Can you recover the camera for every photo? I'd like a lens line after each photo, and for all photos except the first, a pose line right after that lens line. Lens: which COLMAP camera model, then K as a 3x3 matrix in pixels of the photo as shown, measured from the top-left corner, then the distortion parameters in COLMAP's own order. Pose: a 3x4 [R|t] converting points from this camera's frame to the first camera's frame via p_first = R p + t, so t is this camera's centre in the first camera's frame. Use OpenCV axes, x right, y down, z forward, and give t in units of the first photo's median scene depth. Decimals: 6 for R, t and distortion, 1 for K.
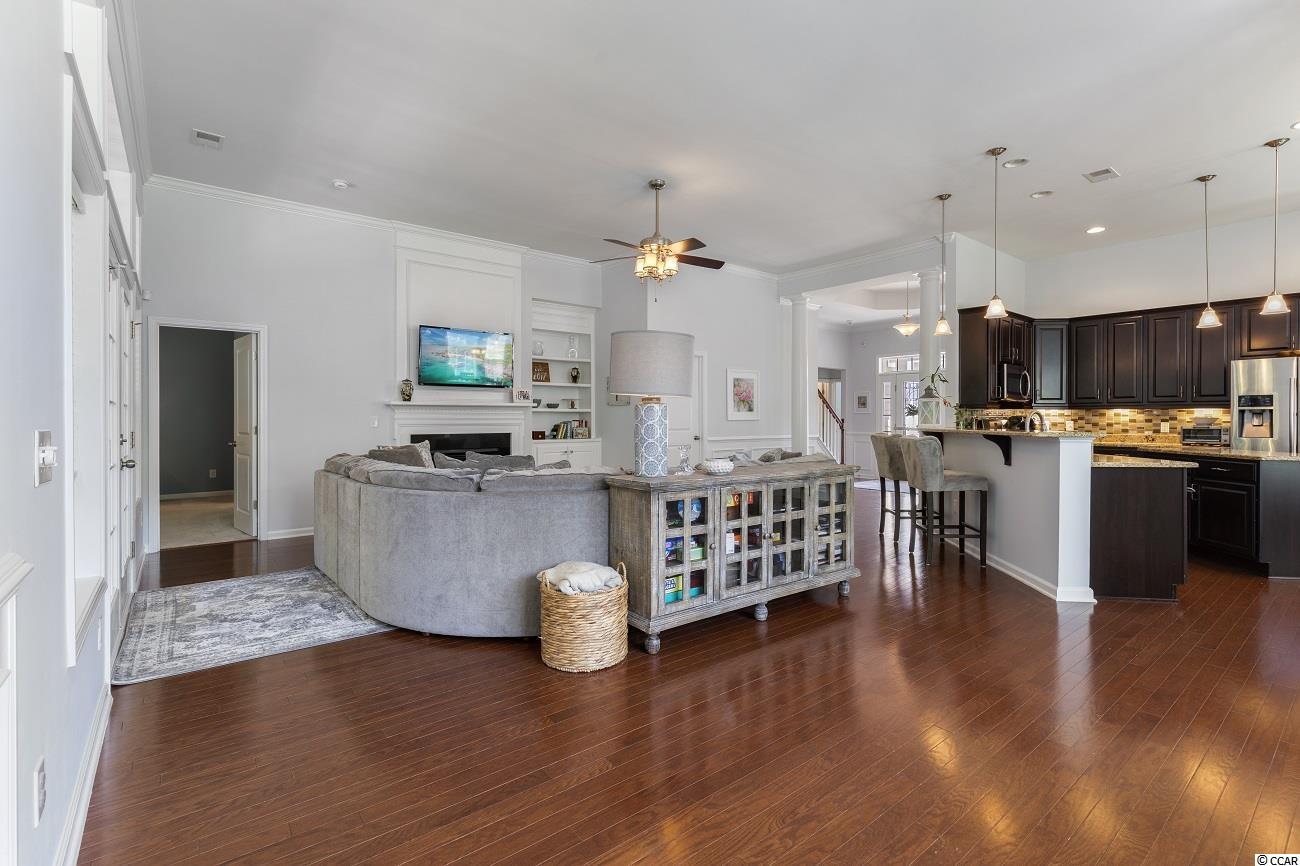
lens RADIAL K [[591.7, 0, 646.5], [0, 591.7, 421.5], [0, 0, 1]] dist [0.001146, -0.000617]
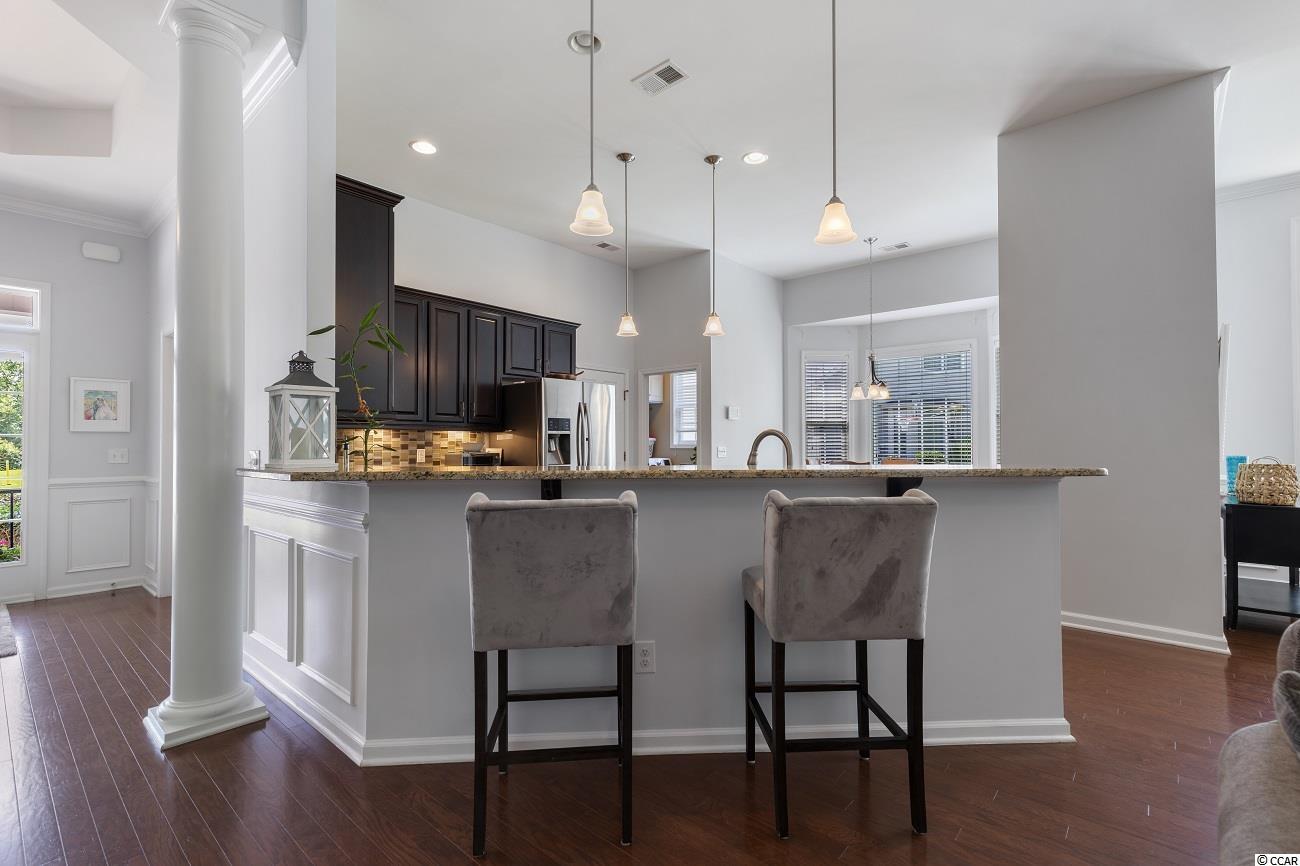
lens RADIAL K [[587.5, 0, 650.0], [0, 587.5, 433.0], [0, 0, 1]] dist [0.007428, 0.000131]
pose [[-0.180806, 0.018042, 0.983353, 0.107275], [0.006001, 0.999833, -0.017241, -0.004794], [-0.983500, 0.002784, -0.180884, 0.974876]]
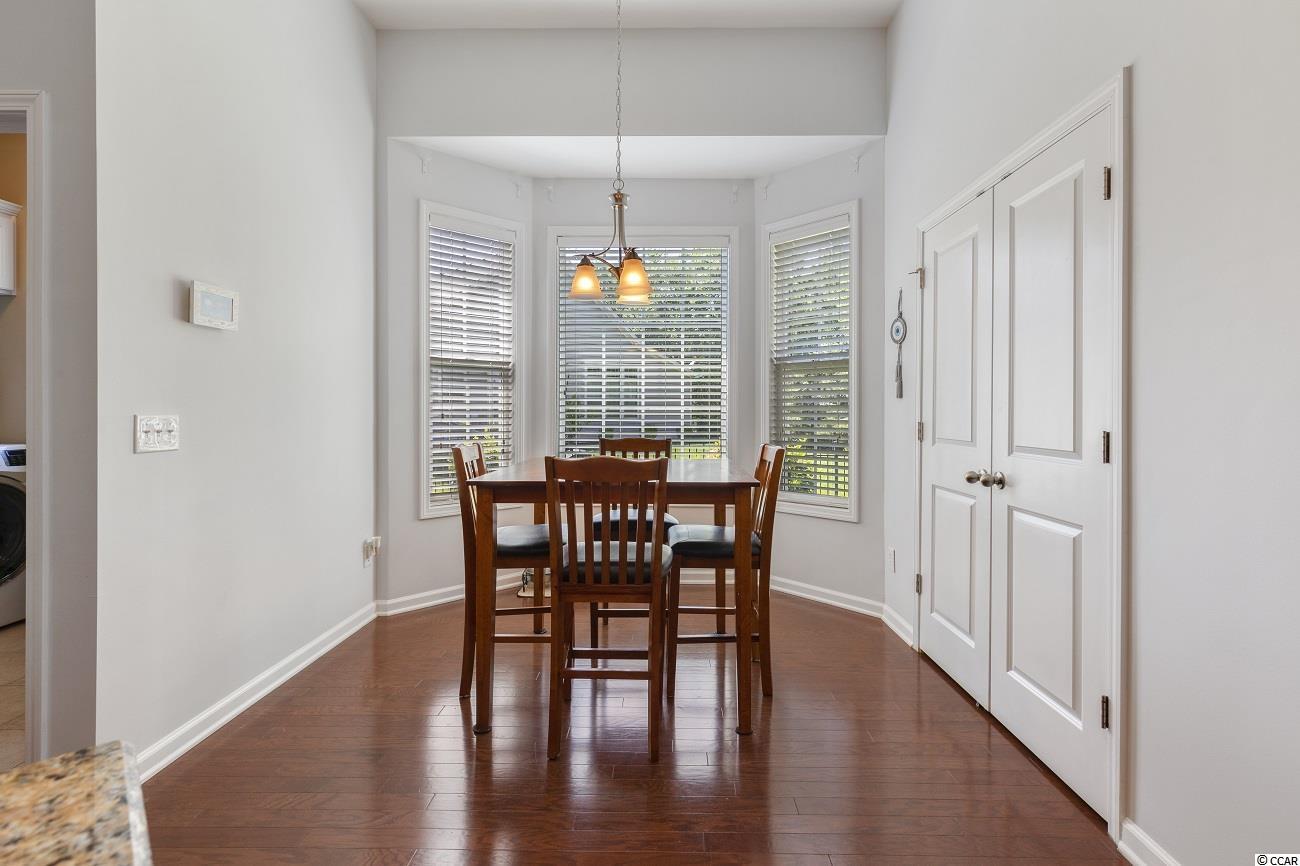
lens RADIAL K [[579.1, 0, 655.2], [0, 579.1, 403.3], [0, 0, 1]] dist [0.002373, 0.000211]
pose [[-0.775994, 0.001780, 0.630738, 0.757412], [0.000088, 0.999996, -0.002713, -0.002792], [-0.630740, -0.002050, -0.775991, 0.717851]]
